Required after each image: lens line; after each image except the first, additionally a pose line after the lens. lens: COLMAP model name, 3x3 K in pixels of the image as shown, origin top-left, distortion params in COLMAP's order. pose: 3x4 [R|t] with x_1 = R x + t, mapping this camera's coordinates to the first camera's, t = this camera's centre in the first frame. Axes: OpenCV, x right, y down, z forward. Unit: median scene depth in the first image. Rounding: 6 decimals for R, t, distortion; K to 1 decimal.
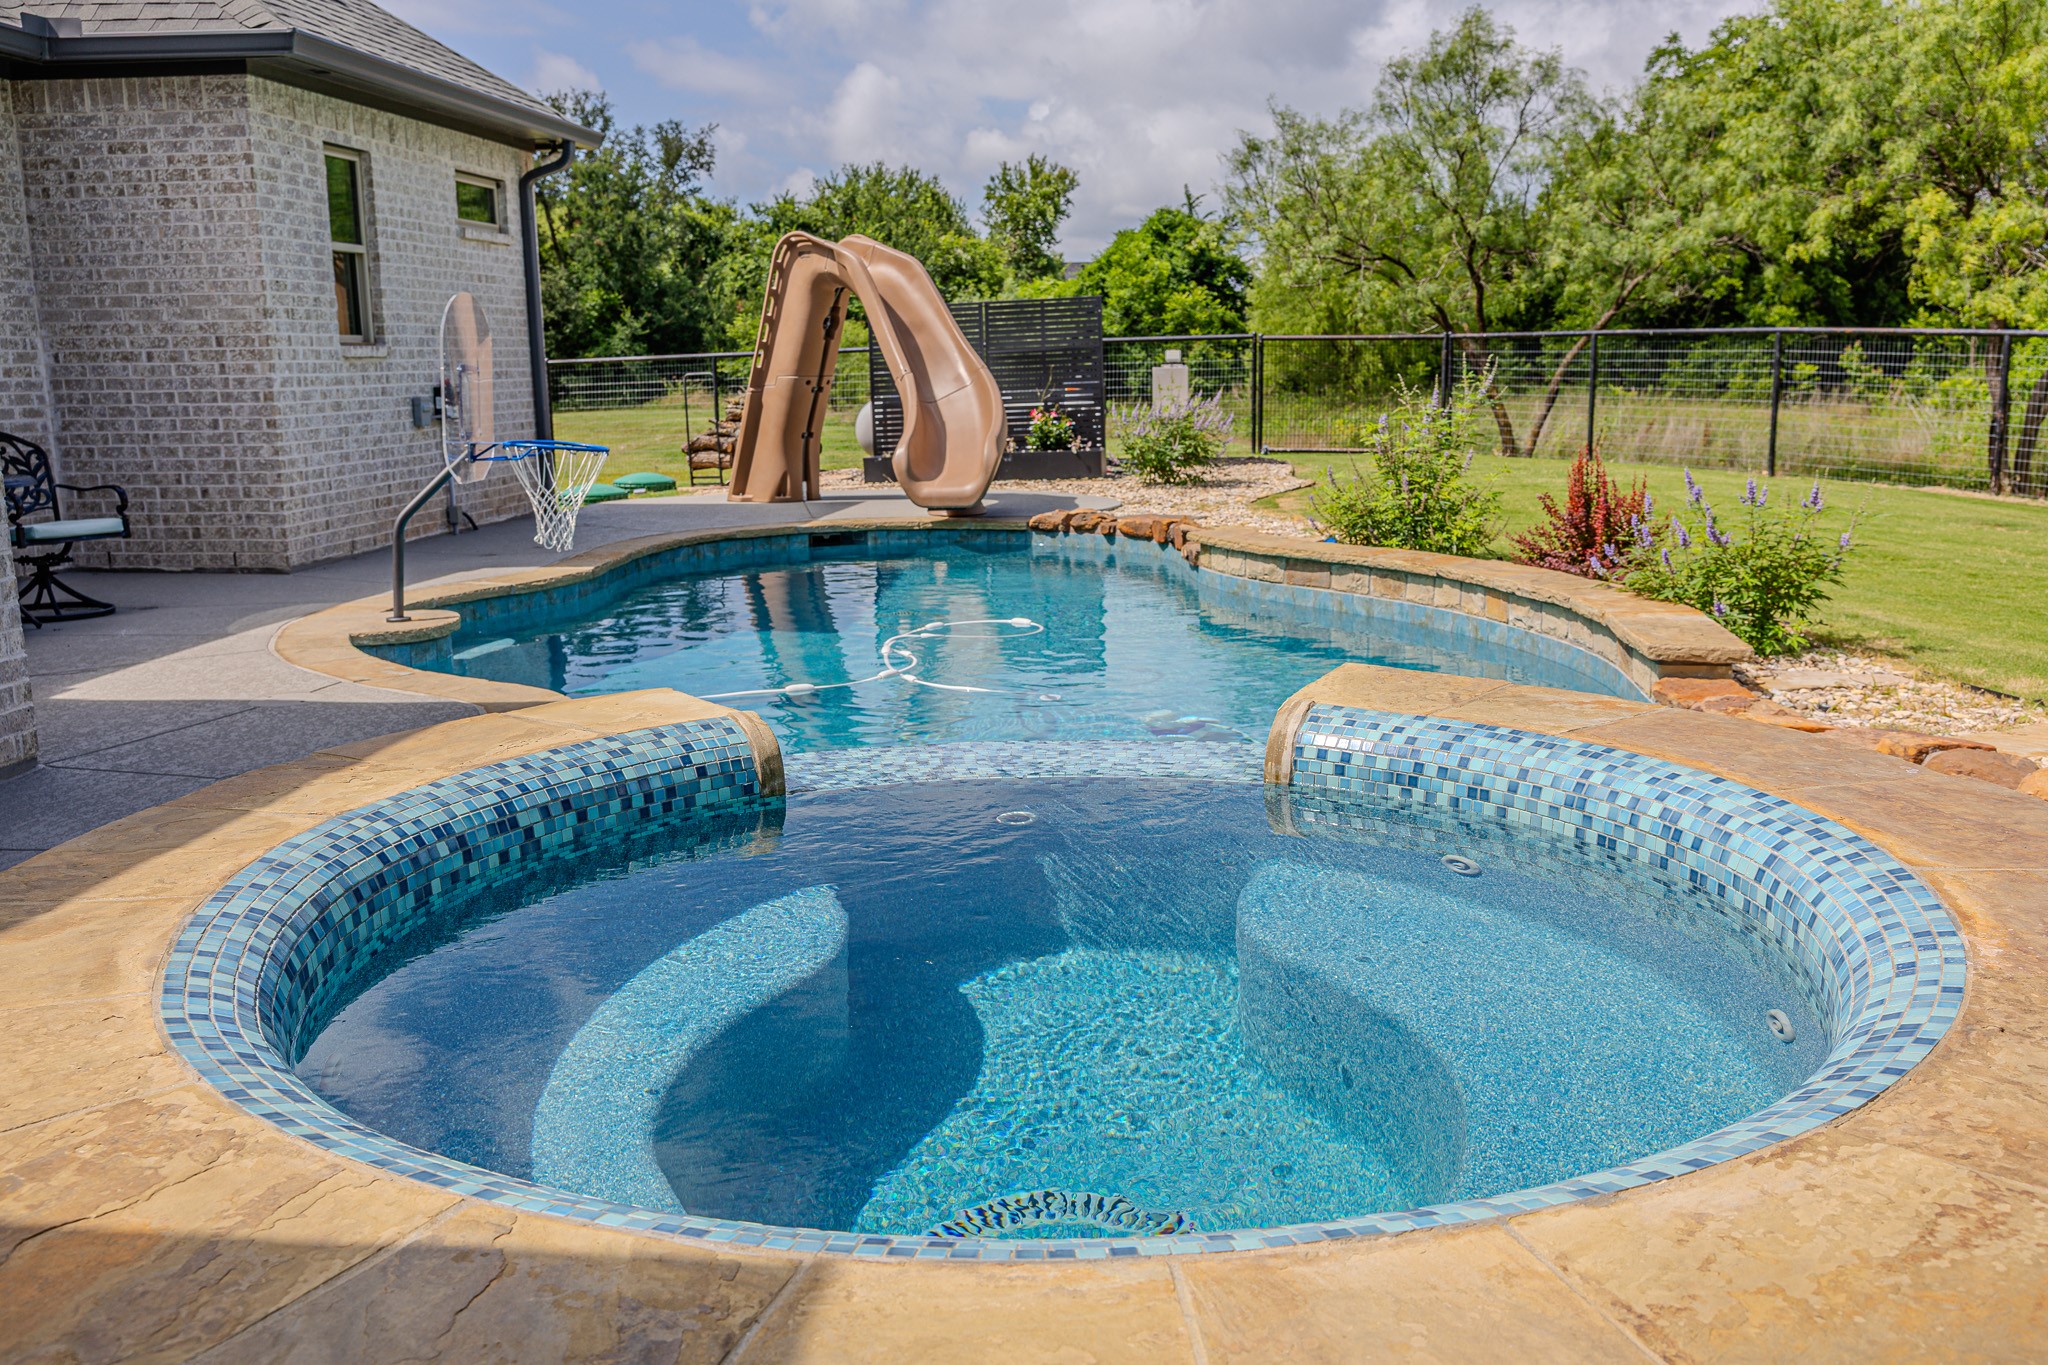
lens RADIAL K [[1746.6, 0, 1023.6], [0, 1746.6, 683.2], [0, 0, 1]] dist [0.014506, -0.002129]
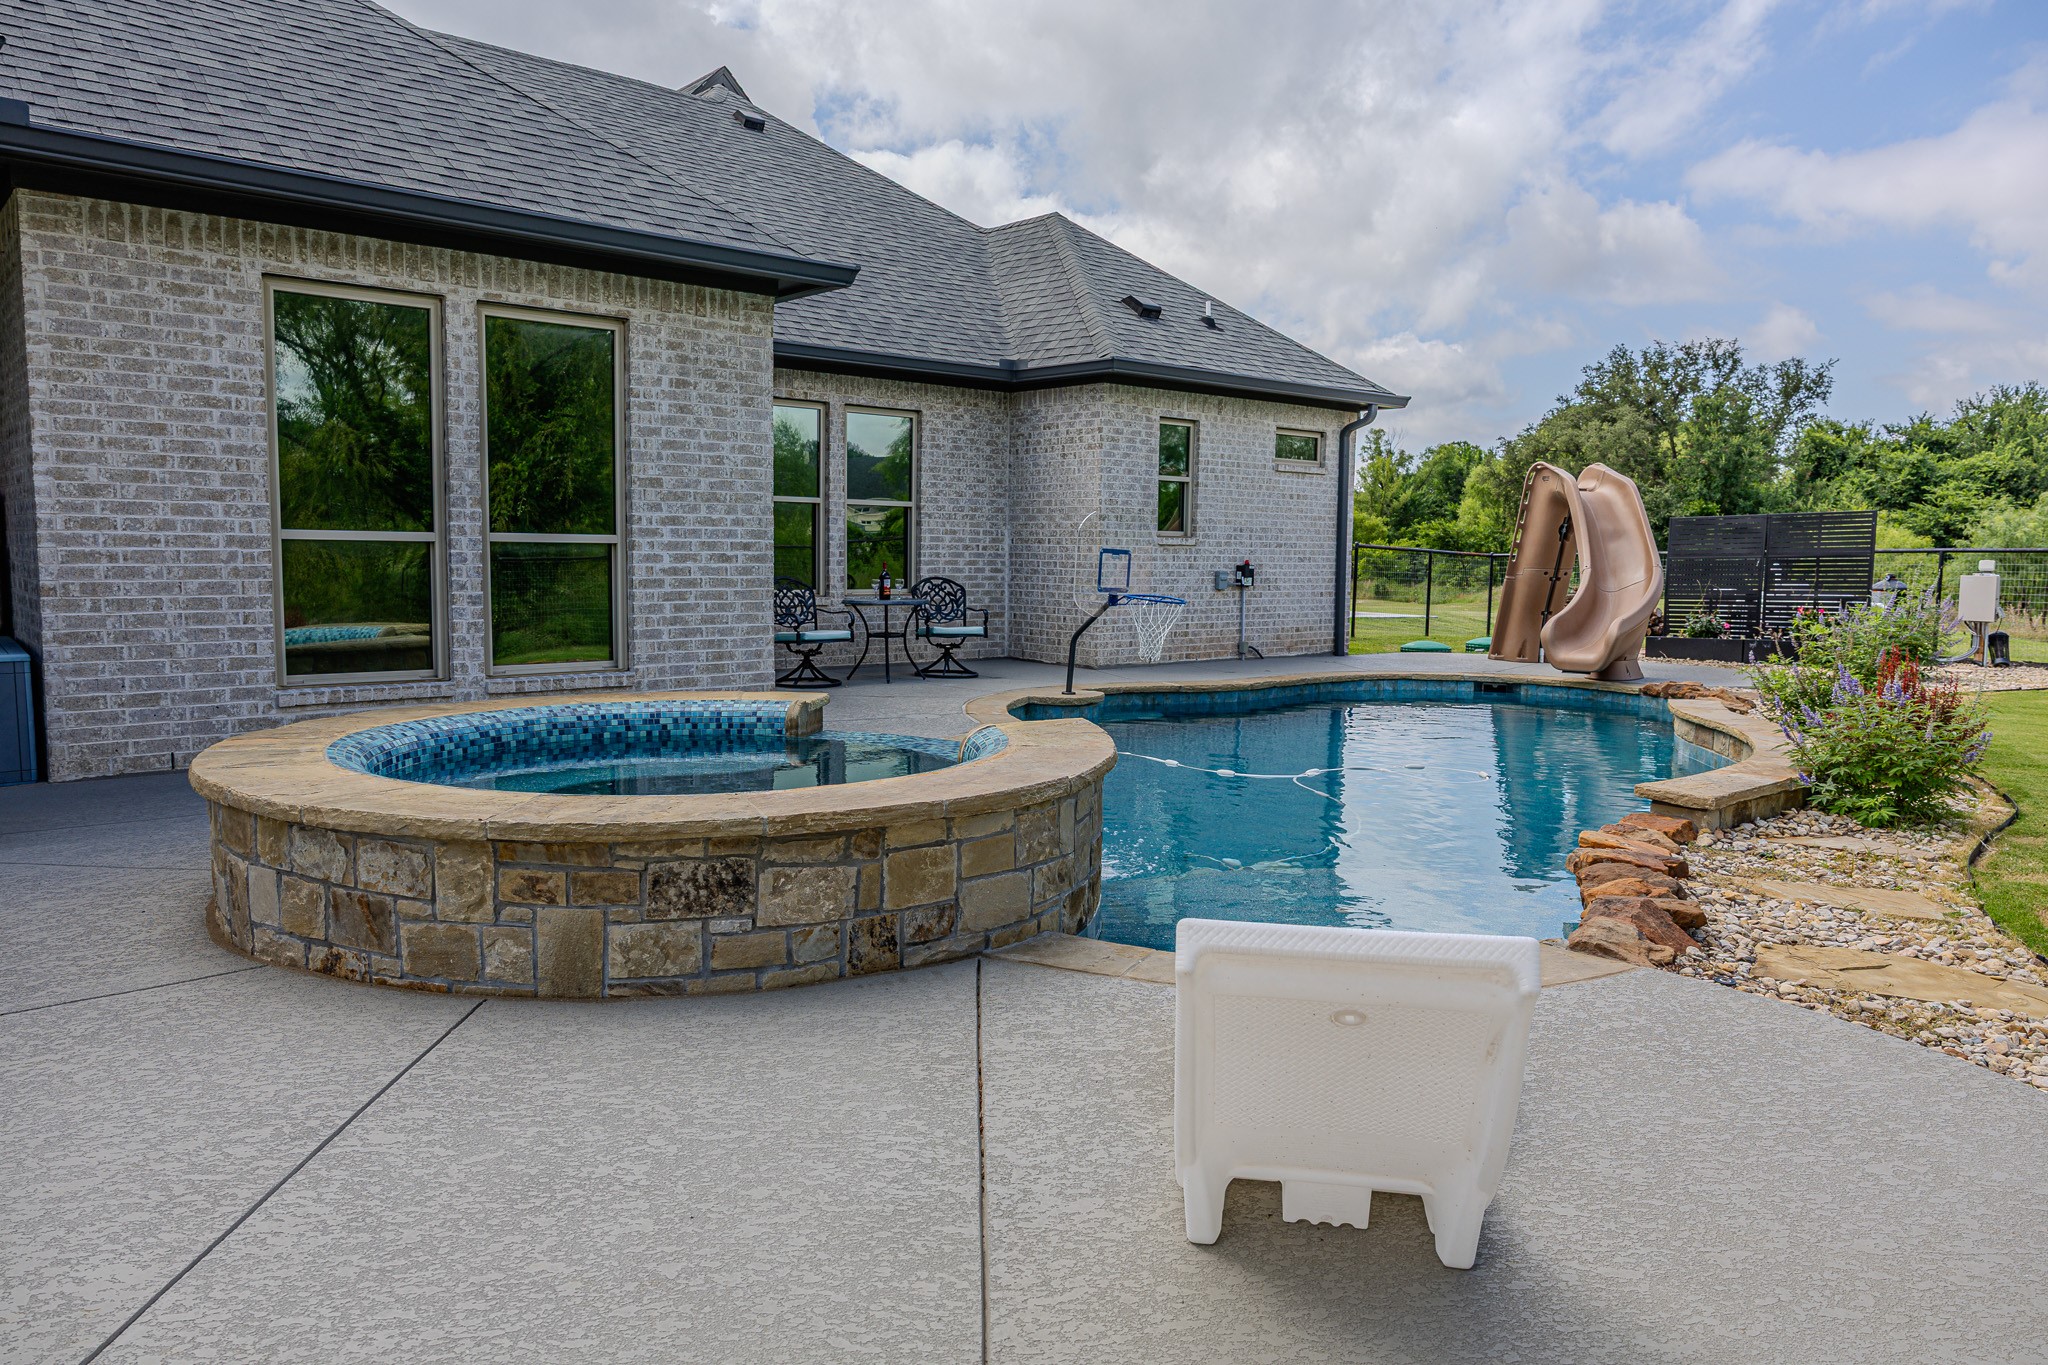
lens RADIAL K [[1389.6, 0, 1022.2], [0, 1389.6, 677.6], [0, 0, 1]] dist [0.001013, 0.000218]
pose [[0.742309, 0.088539, -0.664183, 0.360644], [-0.149974, 0.988038, -0.035904, 0.002930], [0.653059, 0.126263, 0.746708, -0.037548]]
